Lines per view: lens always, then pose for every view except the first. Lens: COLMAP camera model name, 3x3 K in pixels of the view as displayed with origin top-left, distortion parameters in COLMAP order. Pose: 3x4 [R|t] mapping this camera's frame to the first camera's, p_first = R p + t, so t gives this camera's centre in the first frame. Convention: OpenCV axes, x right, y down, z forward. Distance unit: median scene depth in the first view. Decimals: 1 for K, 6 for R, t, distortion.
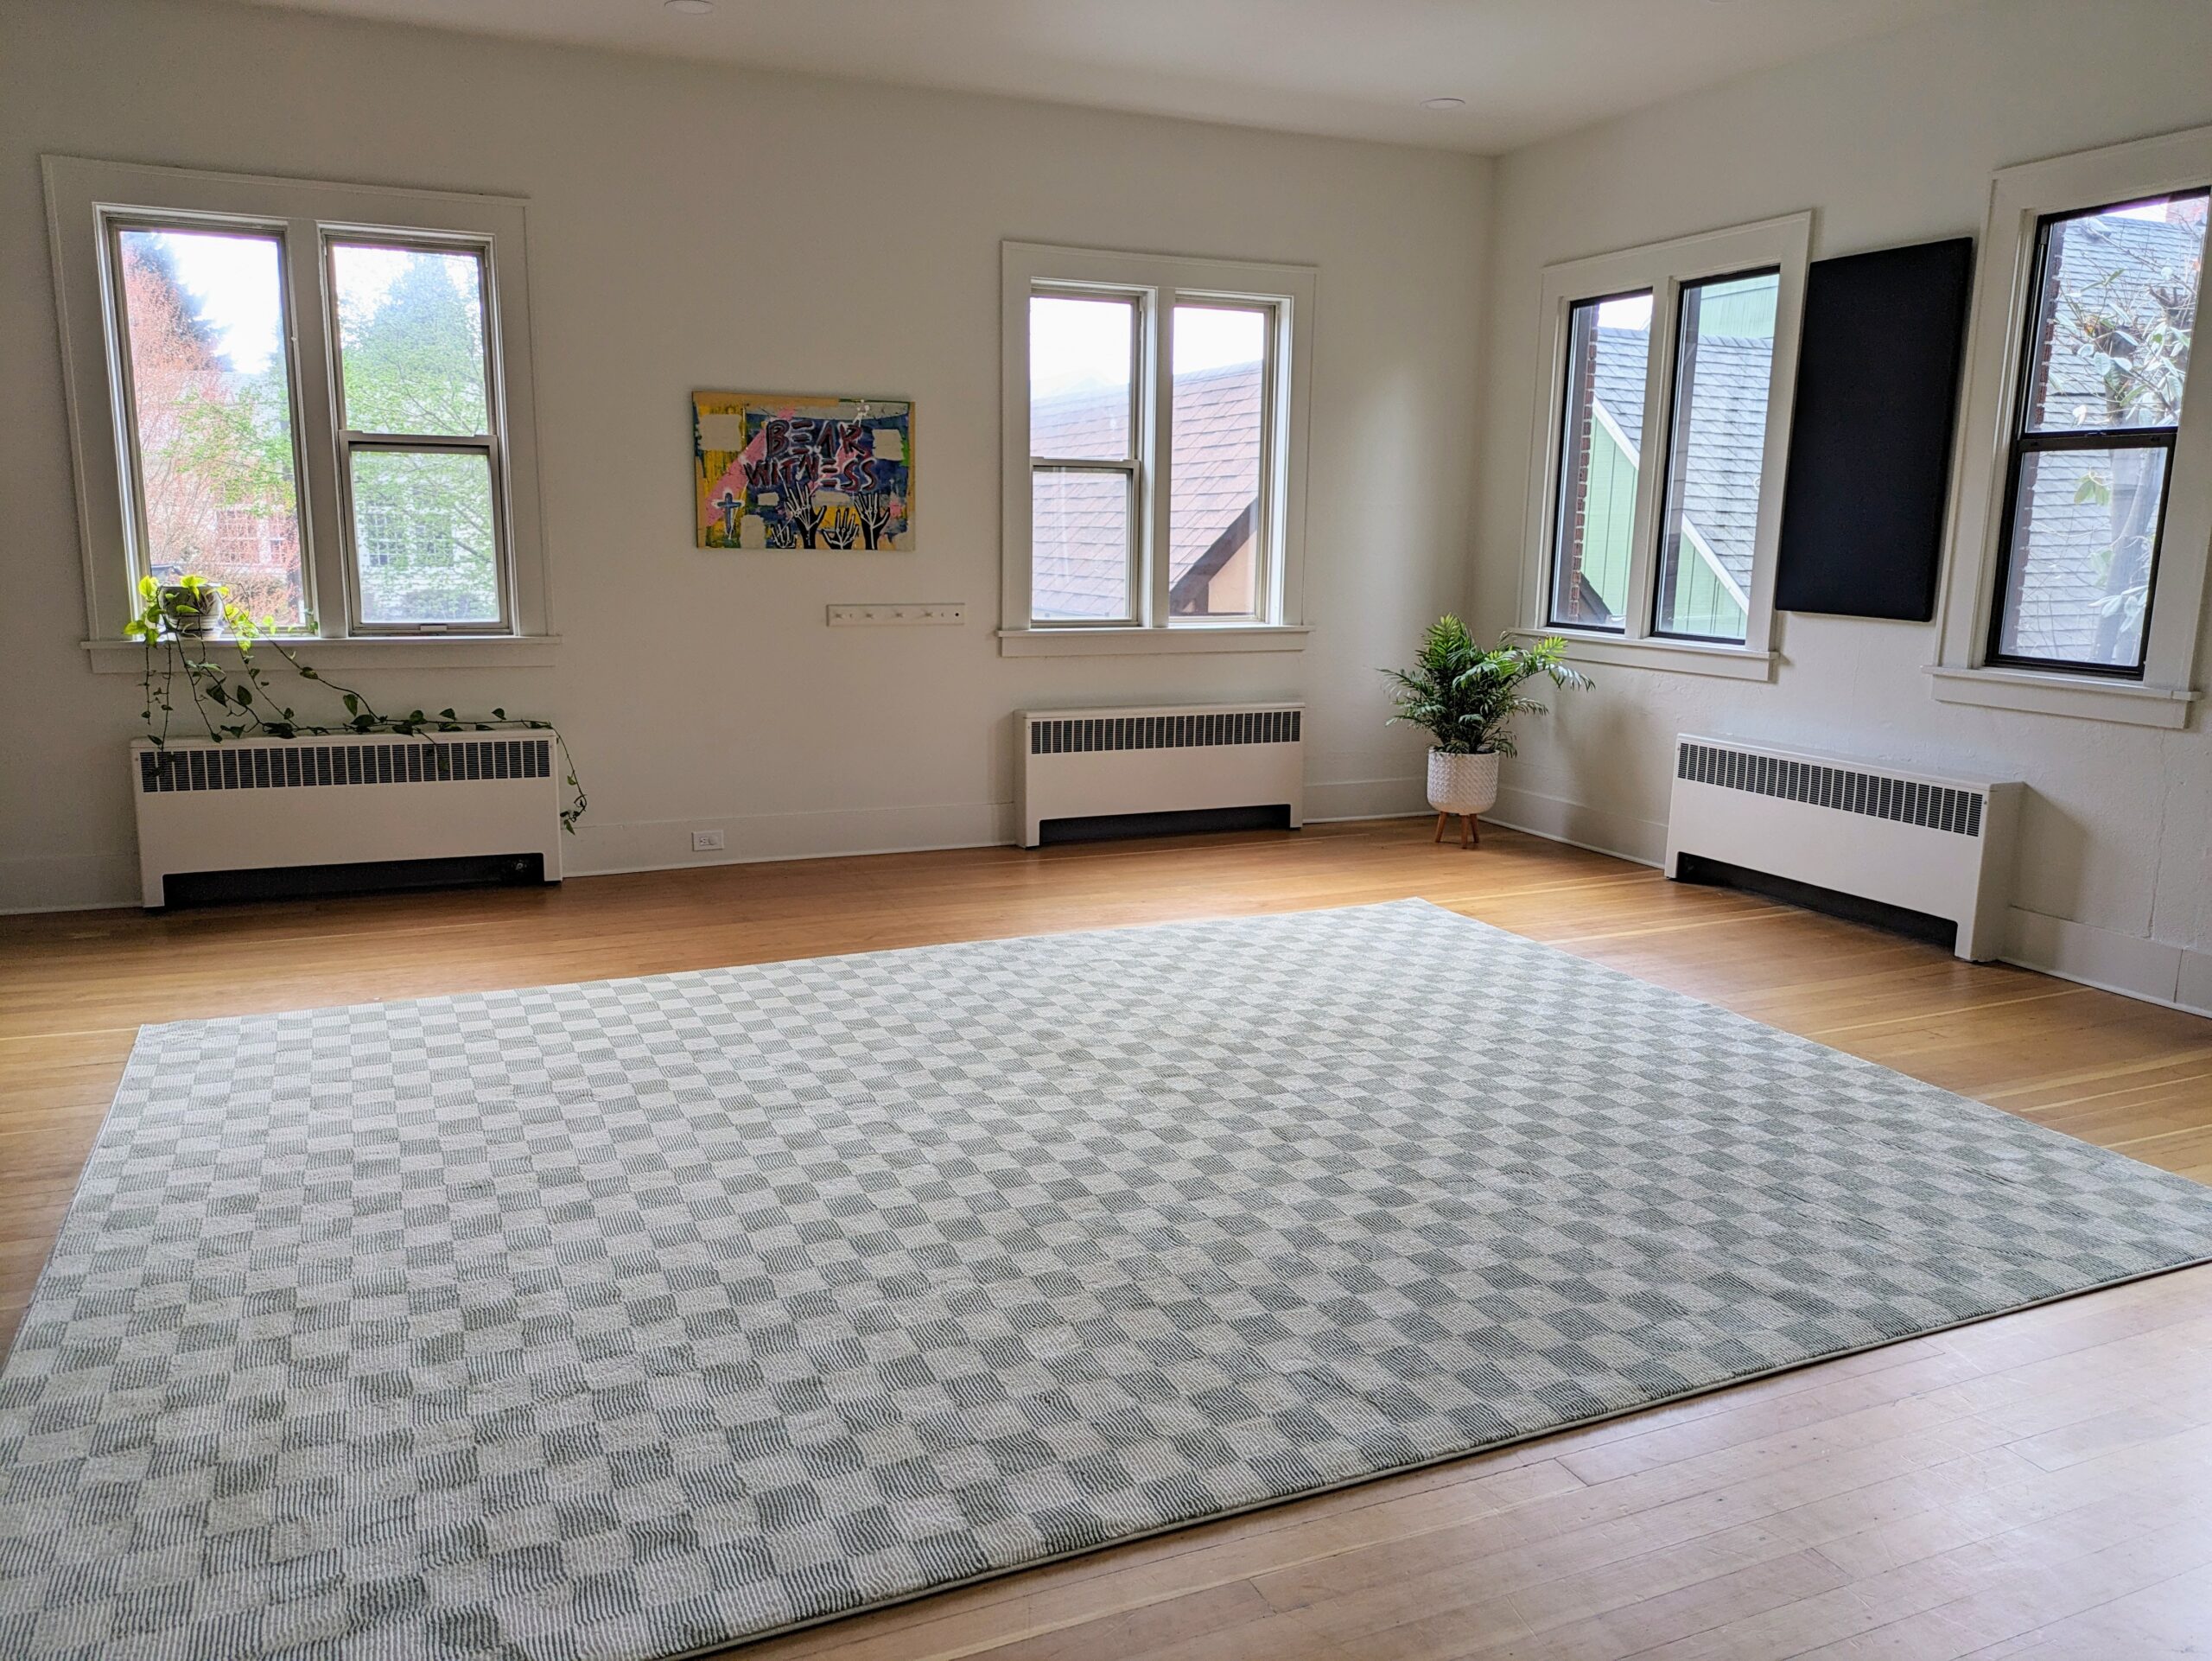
lens RADIAL K [[1600.5, 0, 1106.0], [0, 1600.5, 830.5], [0, 0, 1]] dist [0.013938, -0.000455]
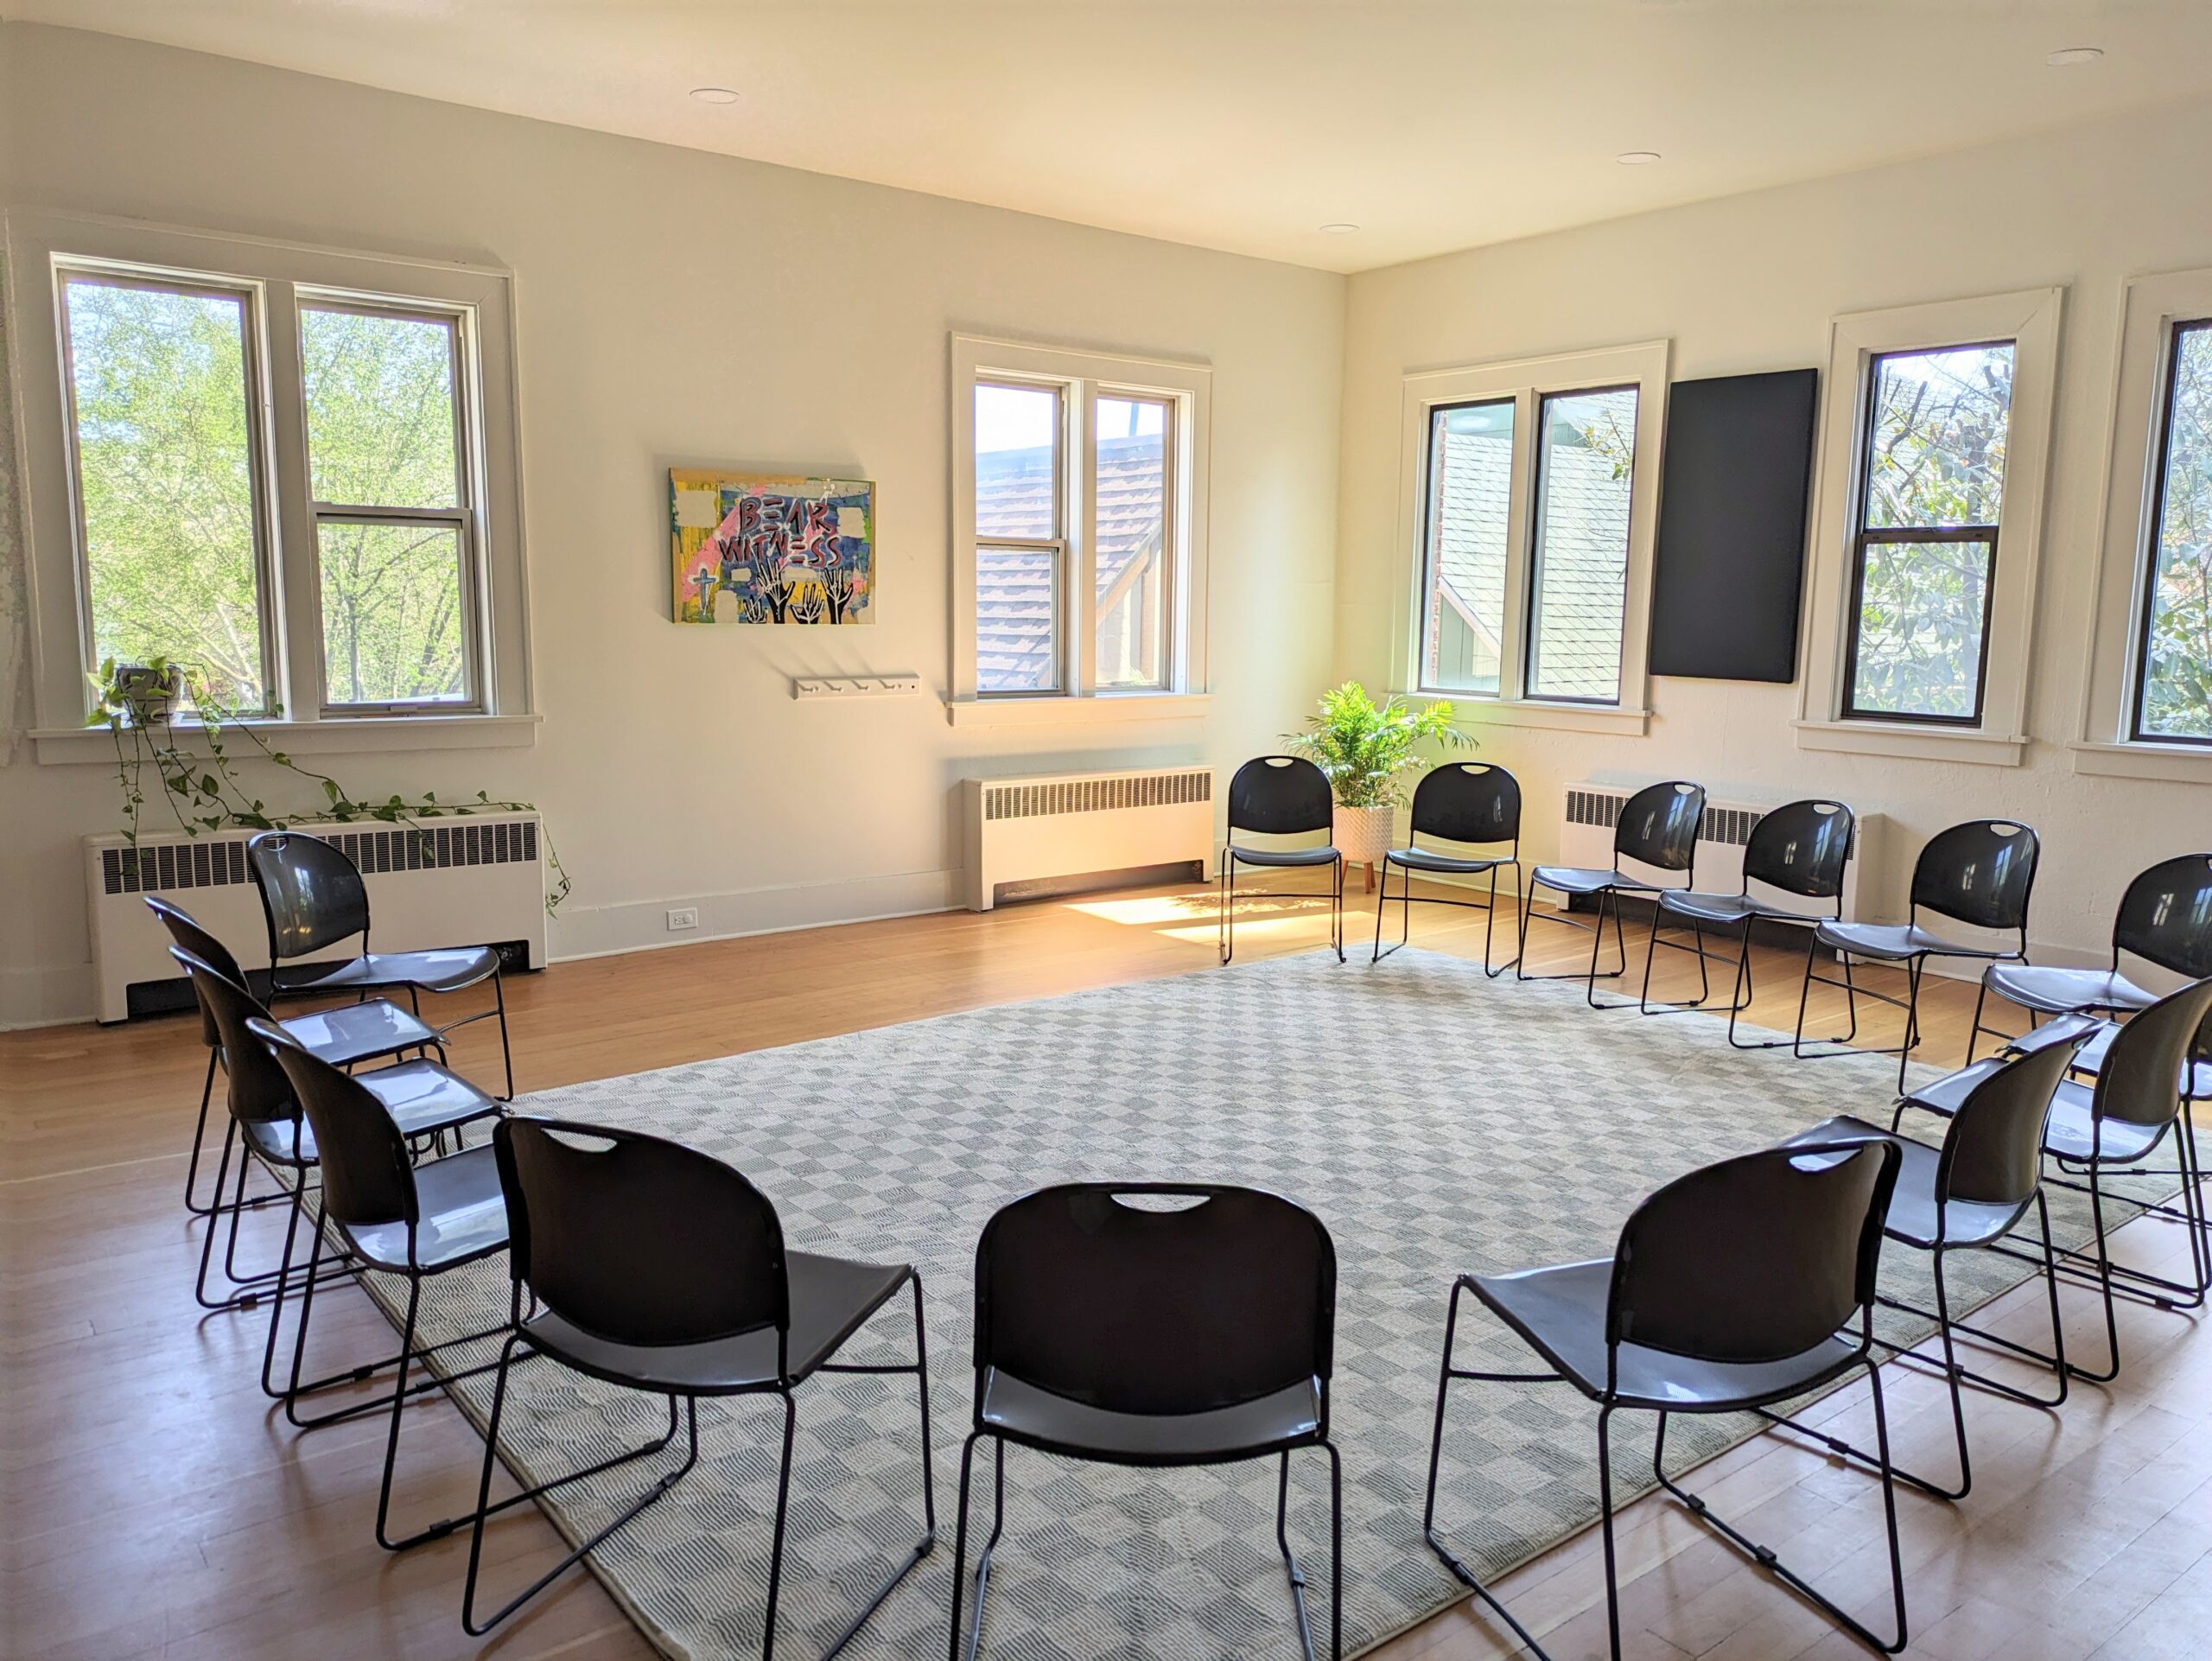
lens RADIAL K [[1600.5, 0, 1106.0], [0, 1600.5, 830.5], [0, 0, 1]] dist [0.013938, -0.000455]
pose [[0.965261, -0.035691, 0.258839, -0.258000], [0.046681, 0.998245, -0.036437, -0.000020], [-0.257085, 0.047254, 0.965233, -0.018610]]
